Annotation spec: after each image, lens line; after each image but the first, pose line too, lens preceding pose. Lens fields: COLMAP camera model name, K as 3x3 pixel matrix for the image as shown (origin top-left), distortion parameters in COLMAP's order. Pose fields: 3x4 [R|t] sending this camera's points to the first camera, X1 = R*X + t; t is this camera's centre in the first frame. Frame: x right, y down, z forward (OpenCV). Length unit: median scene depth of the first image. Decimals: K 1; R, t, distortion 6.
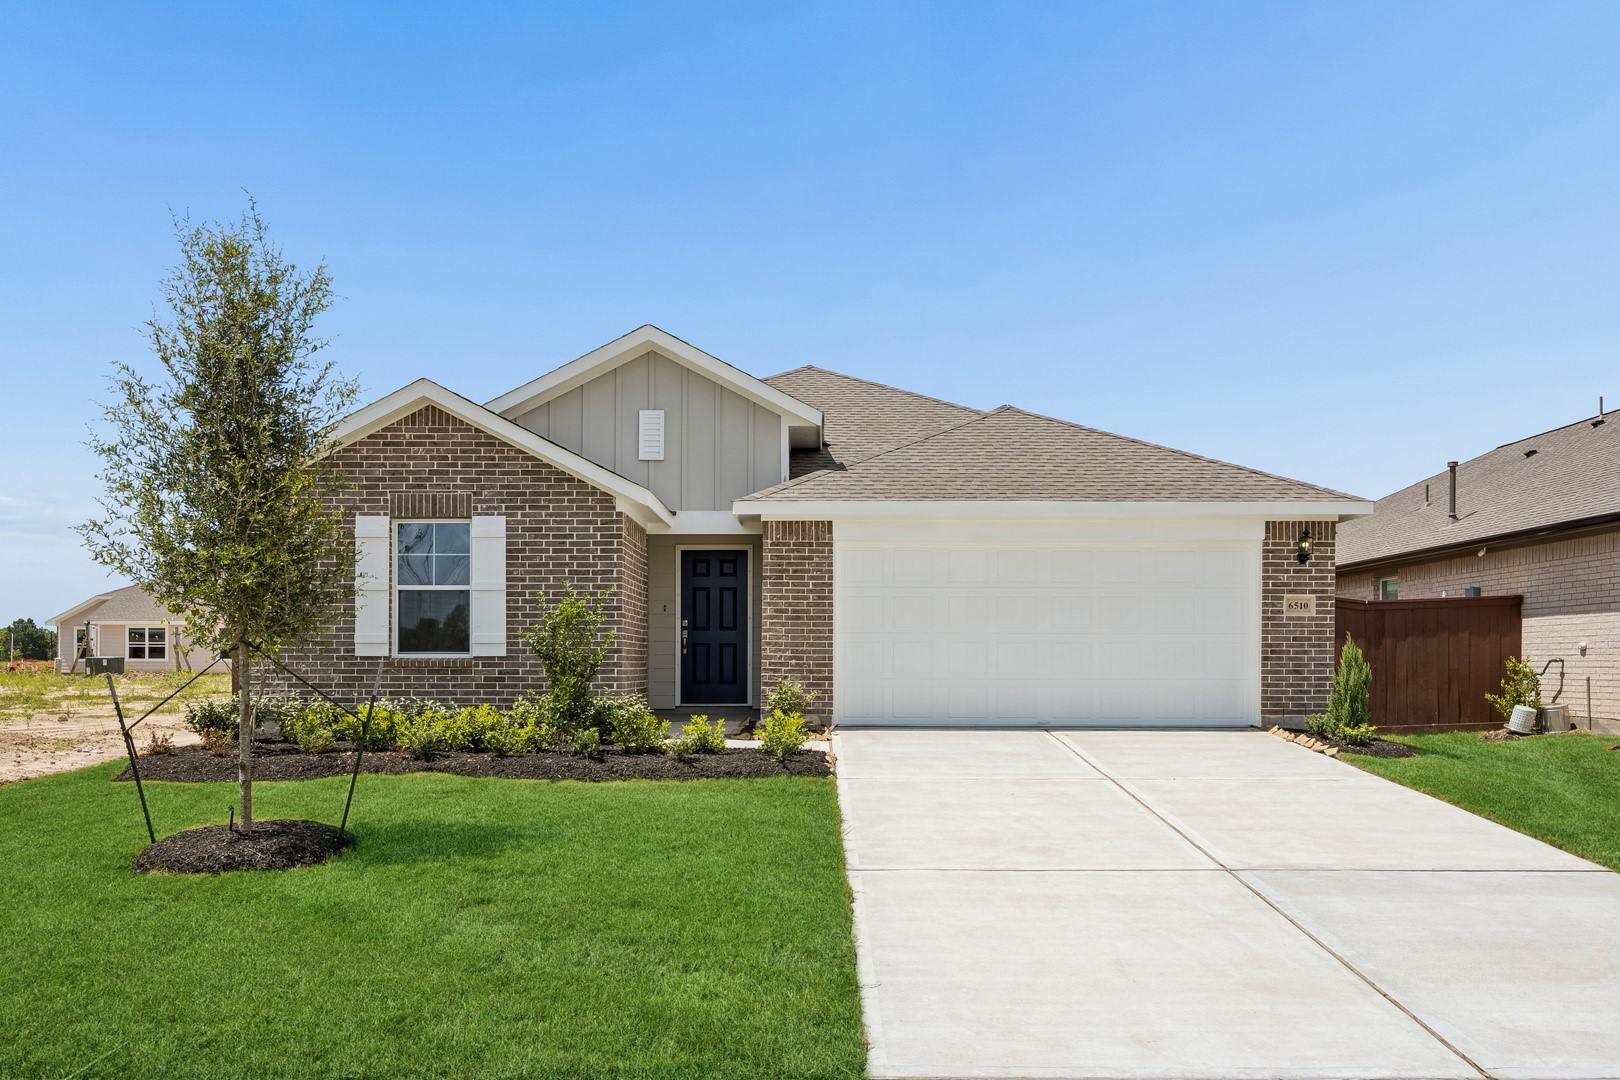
lens RADIAL K [[1291.8, 0, 810.0], [0, 1291.8, 592.2], [0, 0, 1]] dist [-0.000776, -0.003021]
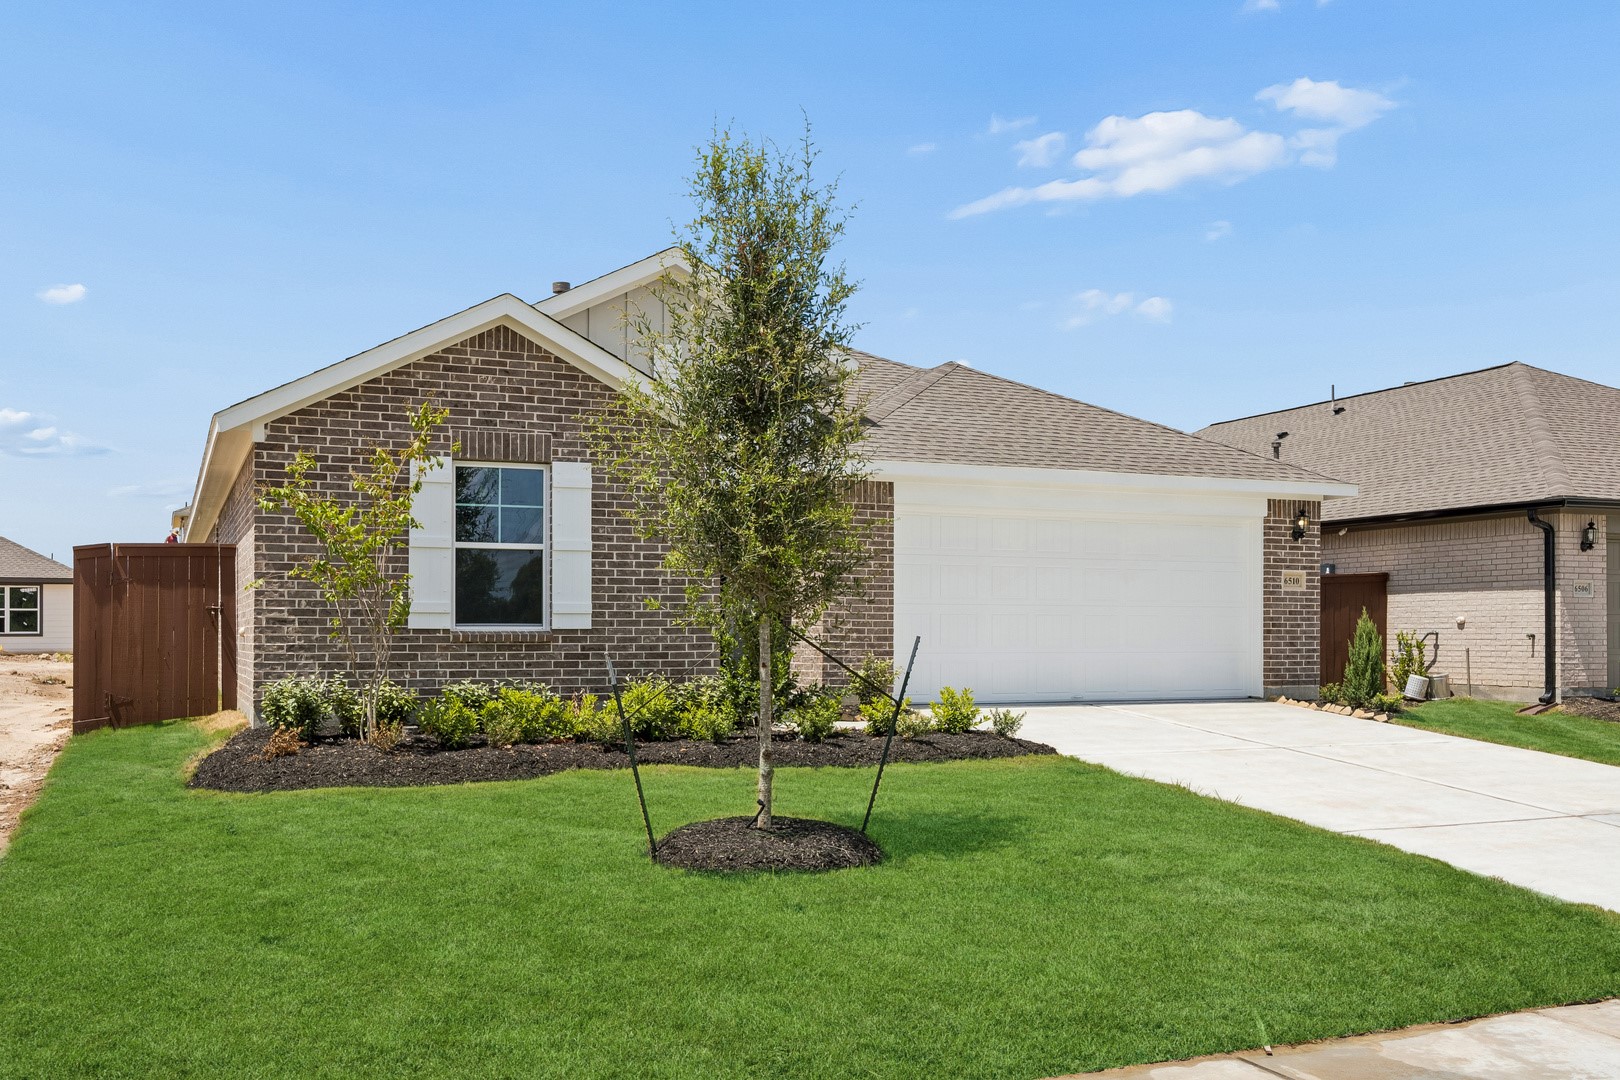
lens RADIAL K [[1560.4, 0, 810.0], [0, 1560.4, 540.0], [0, 0, 1]] dist [0.000540, 0.003785]
pose [[0.912087, 0.023780, 0.409307, -0.519698], [-0.020751, 0.999715, -0.011841, 0.000446], [-0.409472, 0.002306, 0.912320, 0.008151]]
